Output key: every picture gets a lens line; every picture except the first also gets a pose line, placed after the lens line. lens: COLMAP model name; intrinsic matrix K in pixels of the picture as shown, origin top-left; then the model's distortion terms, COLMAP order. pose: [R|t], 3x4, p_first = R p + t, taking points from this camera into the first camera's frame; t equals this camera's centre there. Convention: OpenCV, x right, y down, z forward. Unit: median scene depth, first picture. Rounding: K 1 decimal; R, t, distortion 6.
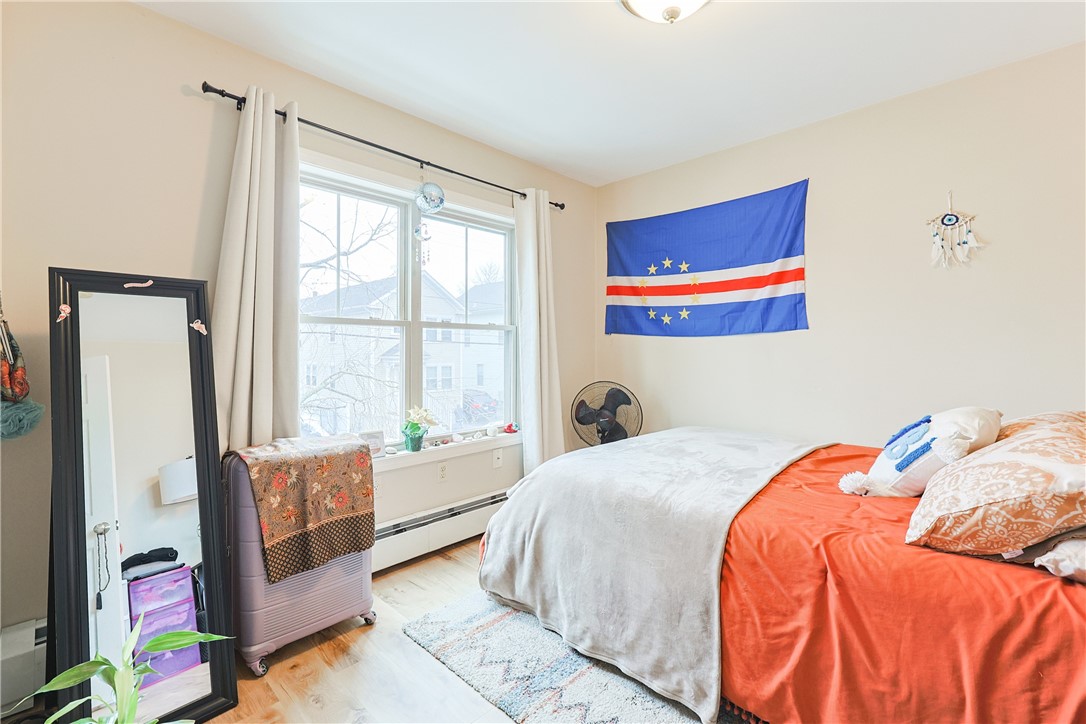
lens RADIAL K [[460.0, 0, 534.3], [0, 460.0, 353.6], [0, 0, 1]] dist [-0.004060, -0.000455]
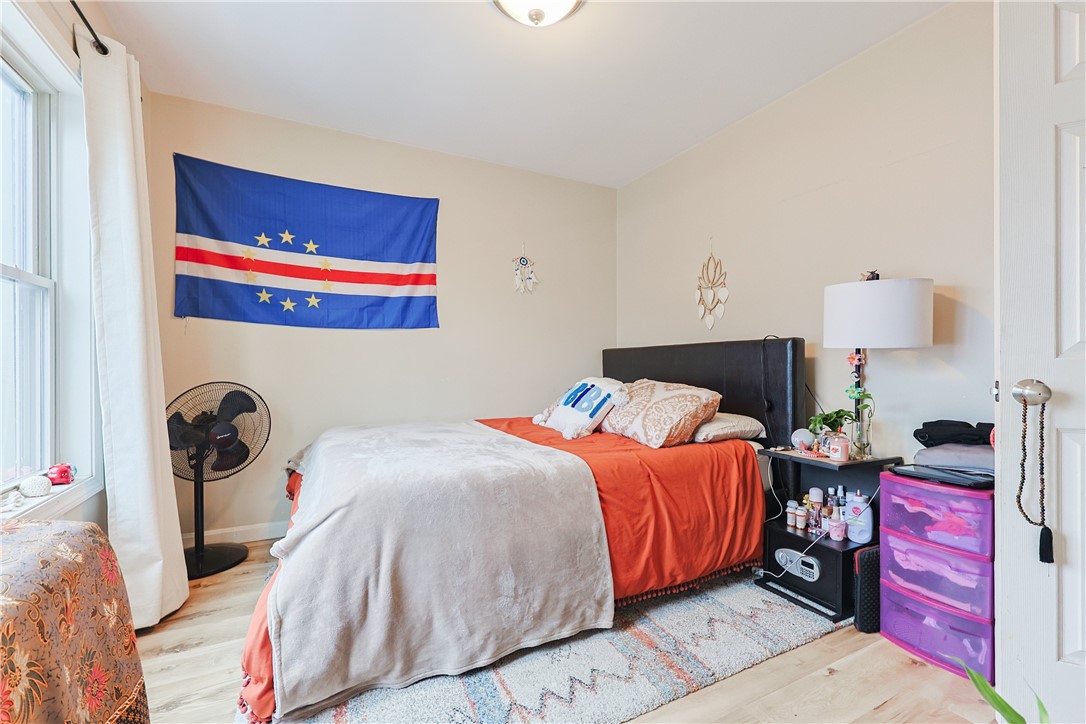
lens RADIAL K [[460.0, 0, 536.9], [0, 460.0, 370.2], [0, 0, 1]] dist [-0.004060, -0.000455]
pose [[0.338515, -0.005495, 0.940945, -0.414393], [0.003690, 0.999983, 0.004512, 0.049450], [-0.940954, 0.001945, 0.338530, 0.365549]]
